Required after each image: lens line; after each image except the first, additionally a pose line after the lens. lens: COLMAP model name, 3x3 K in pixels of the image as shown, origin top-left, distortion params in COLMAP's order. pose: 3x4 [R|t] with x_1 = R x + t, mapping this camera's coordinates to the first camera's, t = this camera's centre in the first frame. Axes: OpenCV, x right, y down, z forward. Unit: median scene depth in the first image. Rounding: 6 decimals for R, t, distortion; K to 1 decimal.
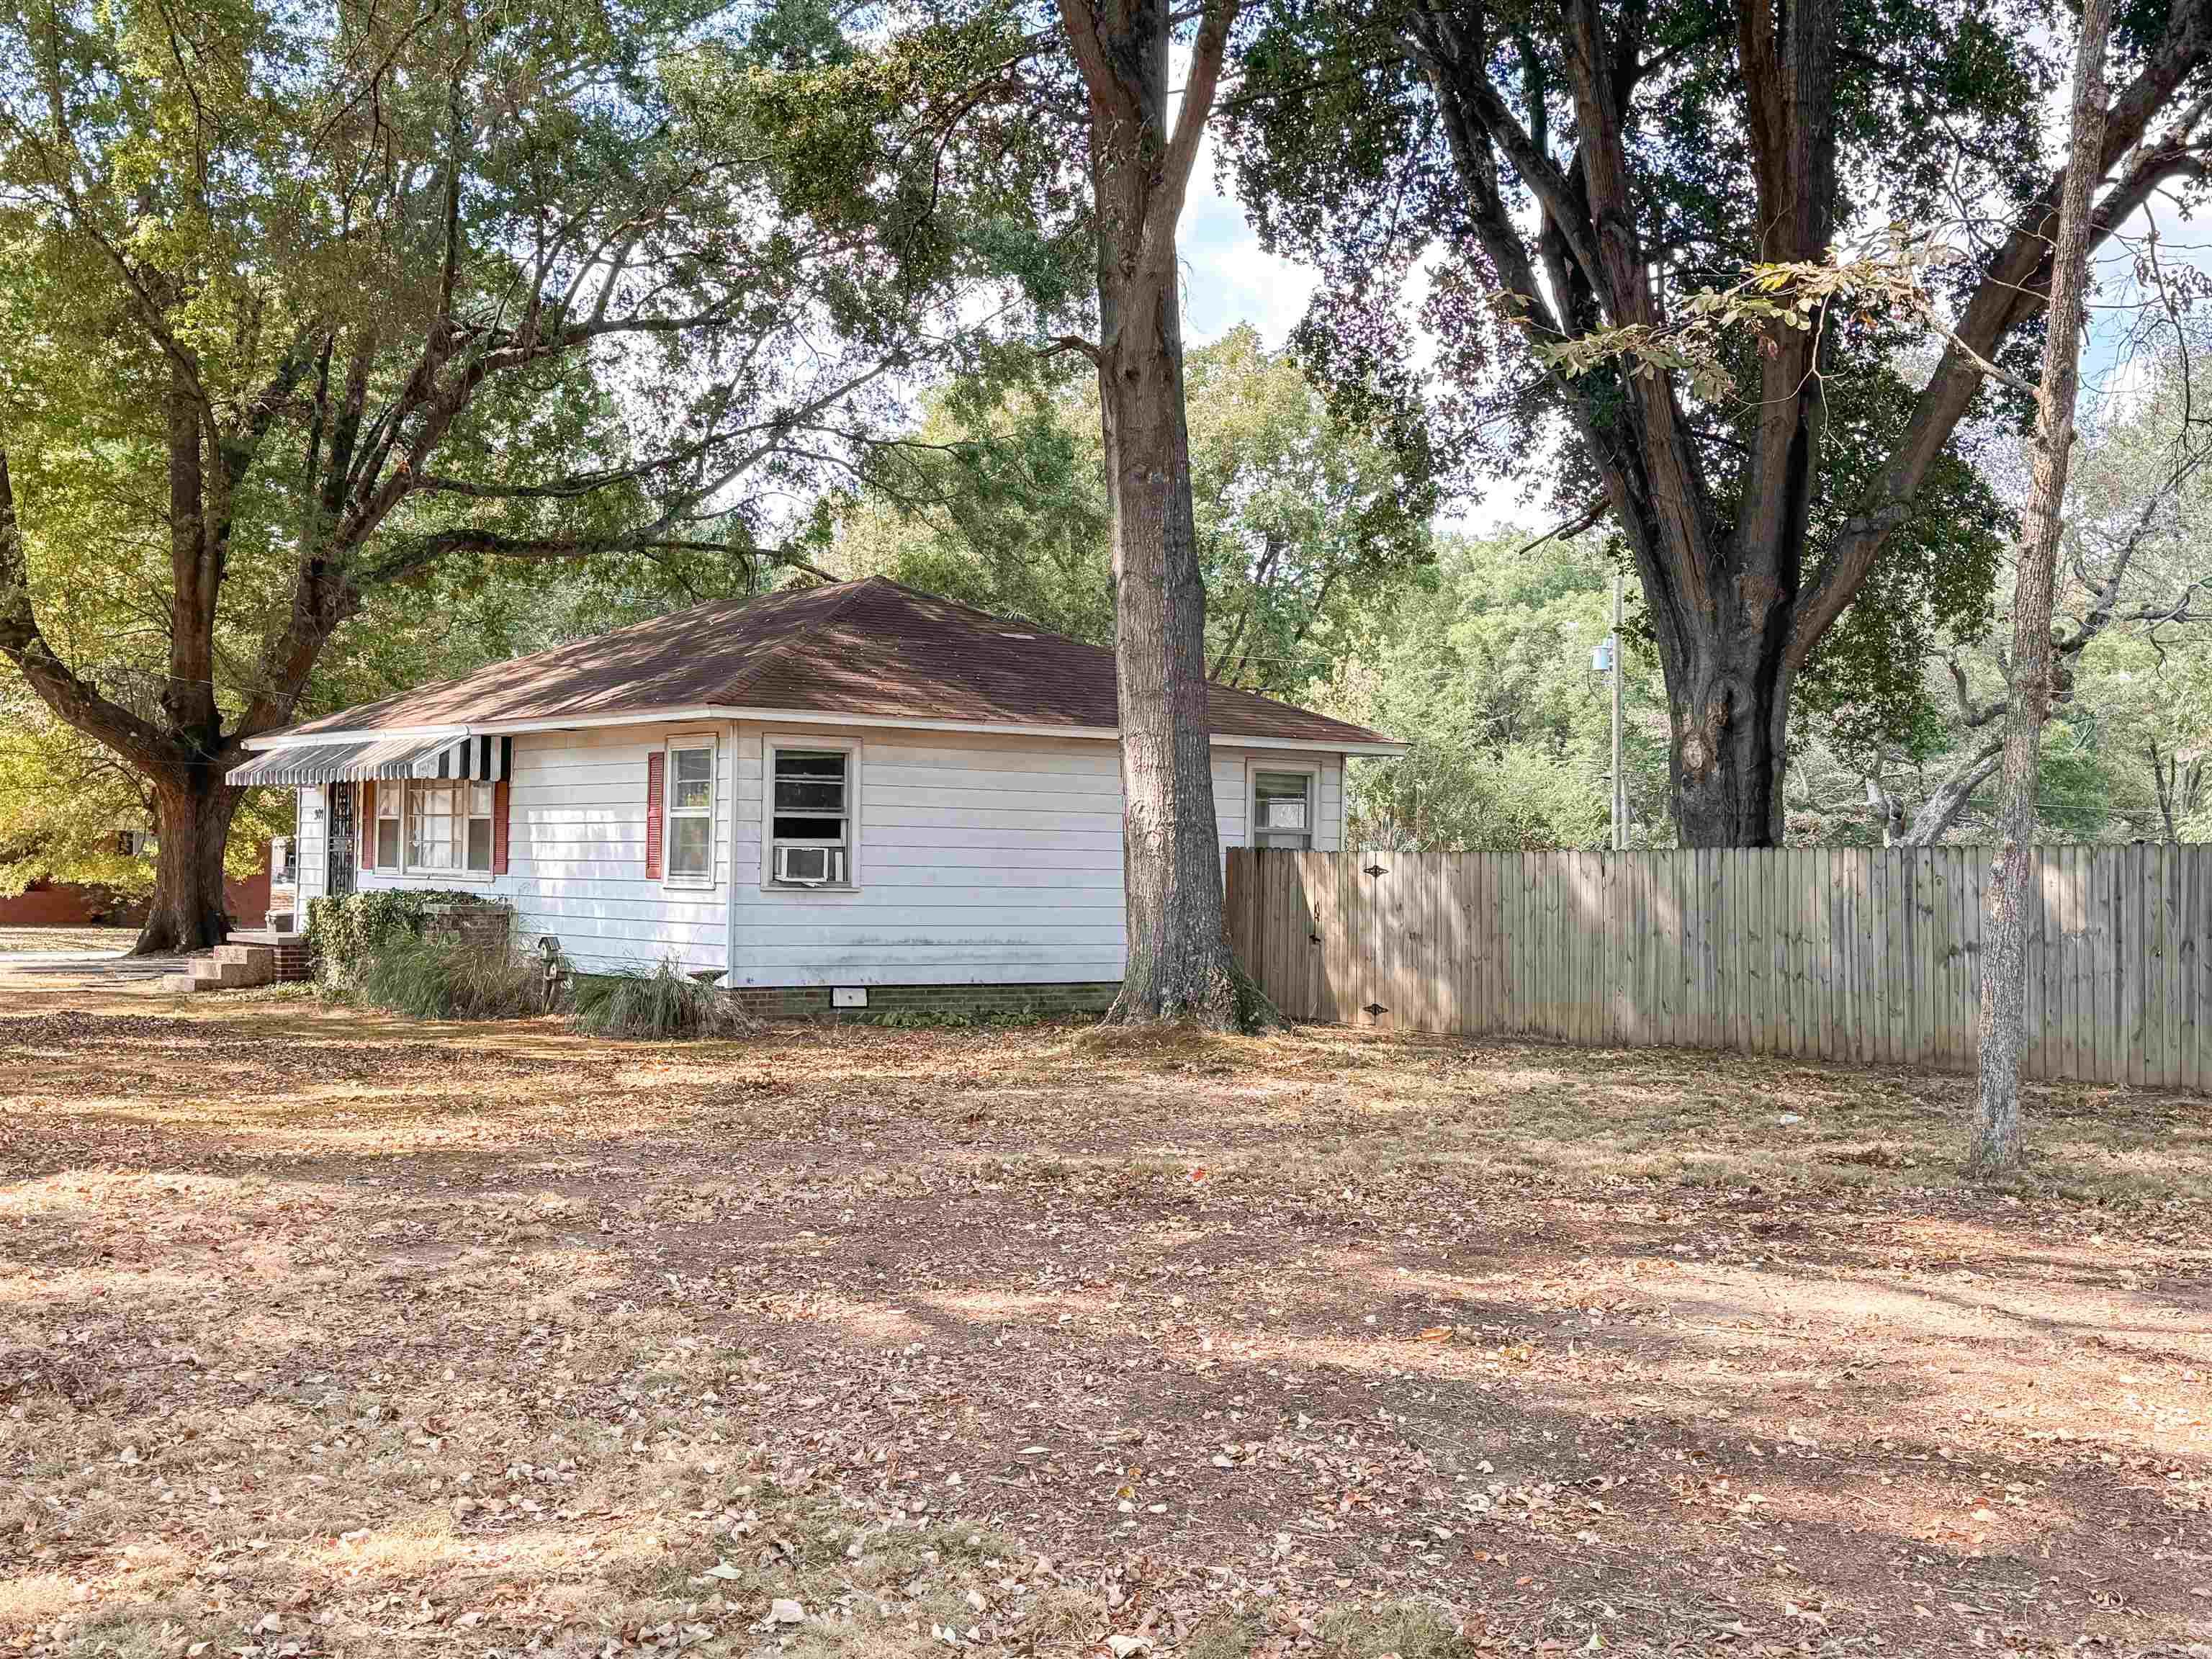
lens RADIAL K [[2620.1, 0, 1106.0], [0, 2620.1, 829.5], [0, 0, 1]] dist [0.258574, -0.730997]
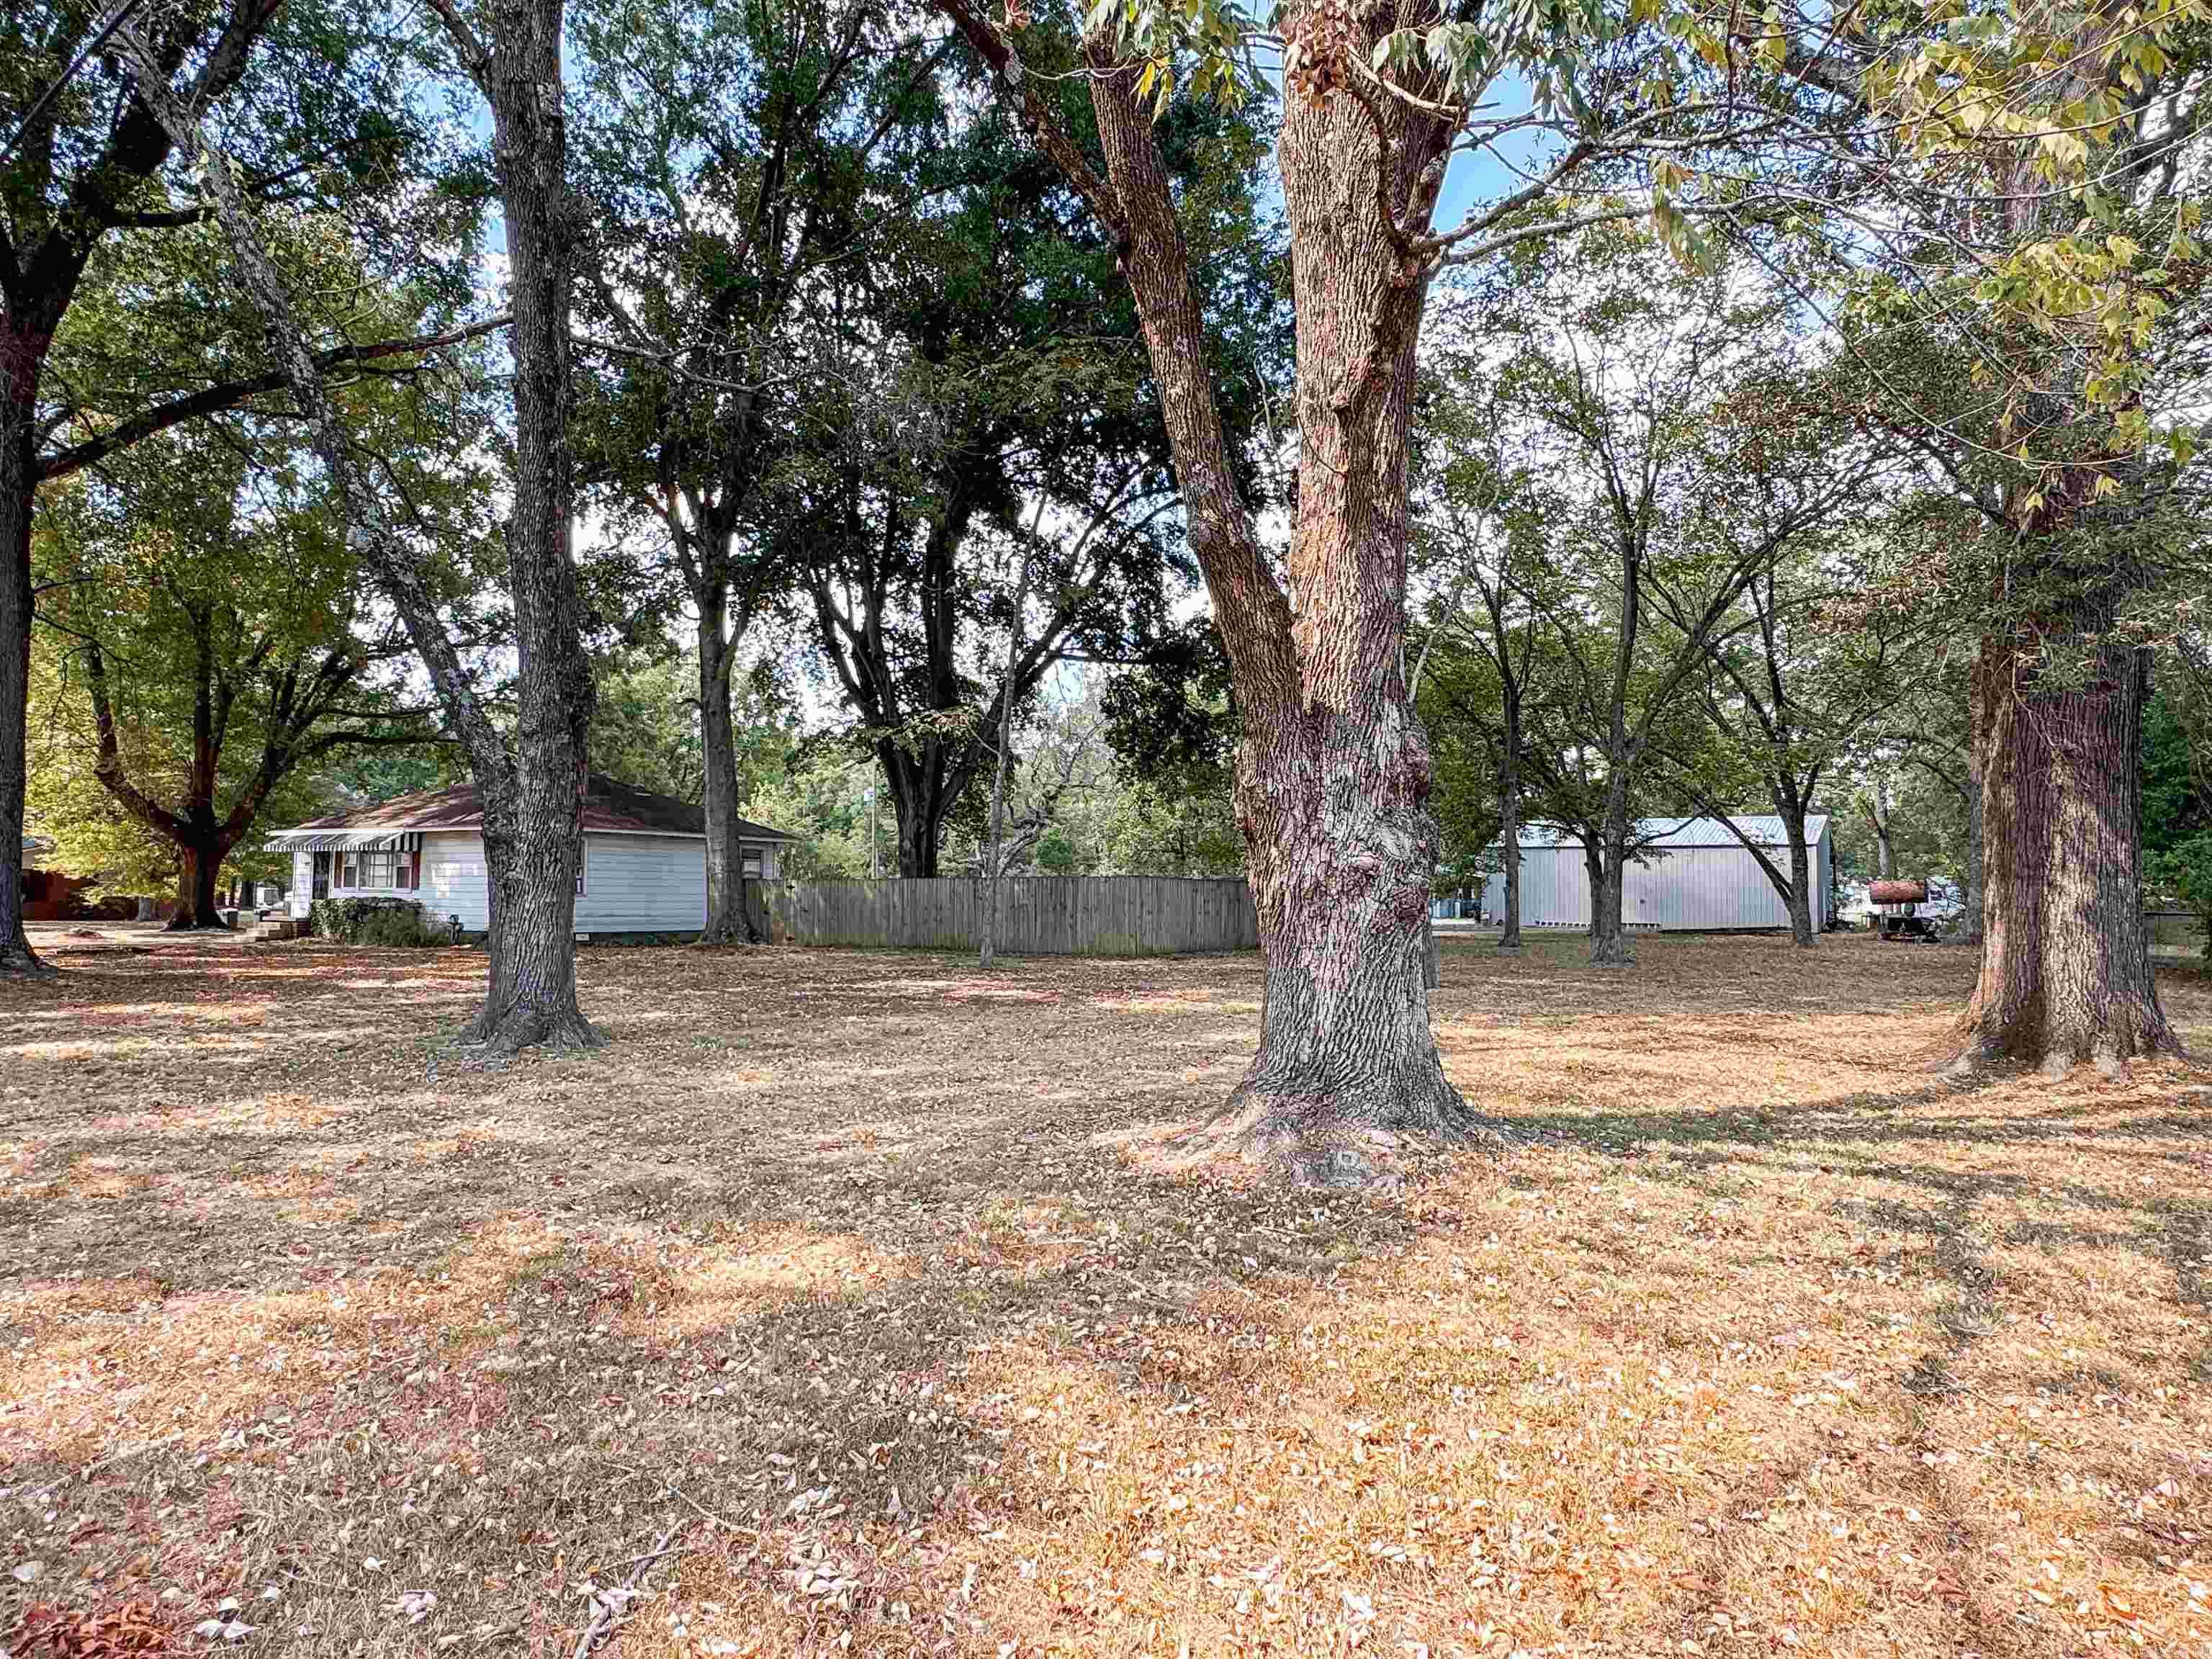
lens RADIAL K [[1310.4, 0, 1106.0], [0, 1310.4, 829.5], [0, 0, 1]] dist [-0.000356, 0.000013]
pose [[0.932445, 0.011582, 0.361126, -0.069395], [-0.000738, 0.999545, -0.030151, -0.002332], [-0.361311, 0.027848, 0.932030, -0.311341]]
